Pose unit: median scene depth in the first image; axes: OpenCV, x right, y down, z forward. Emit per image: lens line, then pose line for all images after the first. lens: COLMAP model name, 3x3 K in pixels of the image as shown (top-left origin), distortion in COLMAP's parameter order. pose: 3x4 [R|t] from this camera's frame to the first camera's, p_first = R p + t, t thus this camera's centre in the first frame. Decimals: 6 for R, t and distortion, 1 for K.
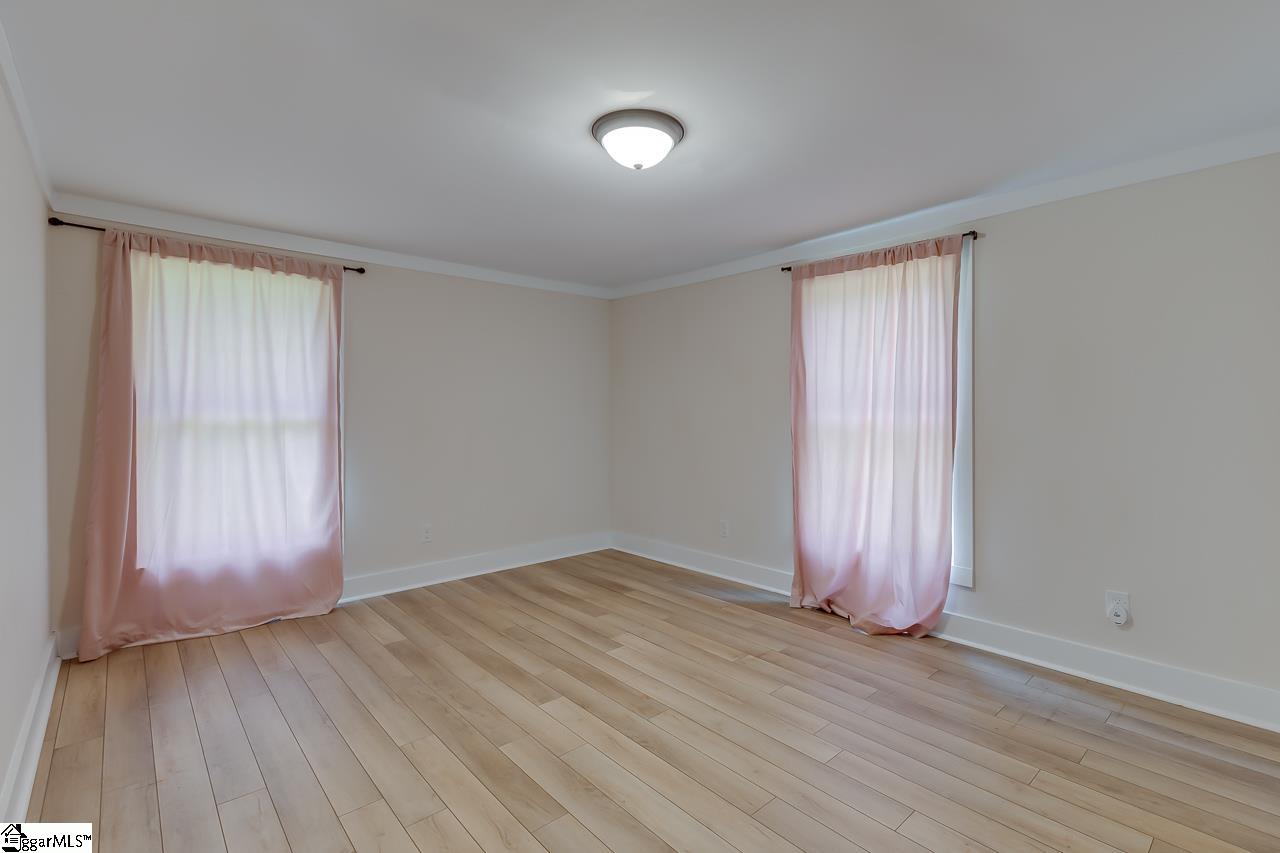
lens RADIAL K [[583.6, 0, 646.2], [0, 583.6, 414.3], [0, 0, 1]] dist [0.005001, -0.000007]
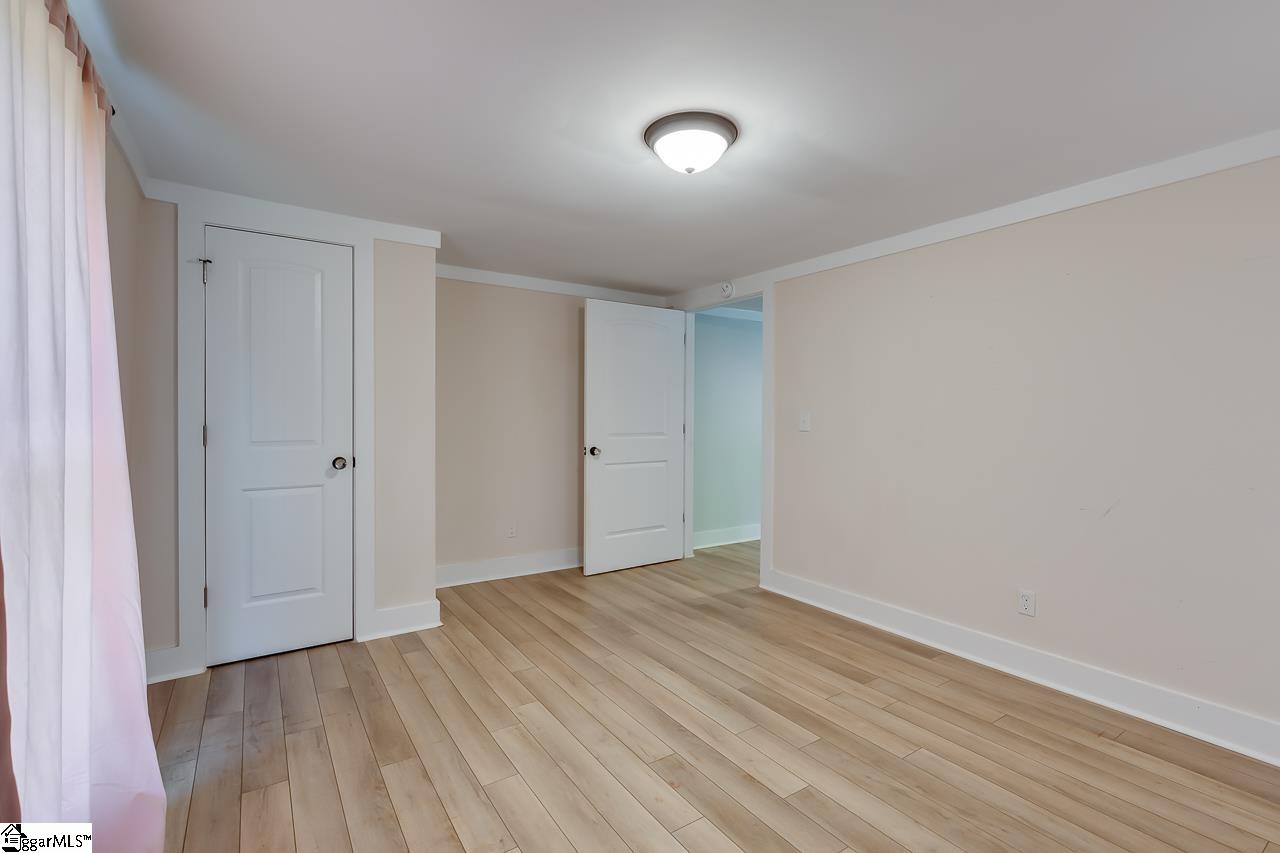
lens RADIAL K [[583.6, 0, 646.2], [0, 583.6, 414.3], [0, 0, 1]] dist [0.005001, -0.000007]
pose [[-0.993445, -0.004865, 0.114205, -0.055083], [-0.004103, 0.999968, 0.006911, -0.018112], [-0.114235, 0.006397, -0.993433, 1.944076]]
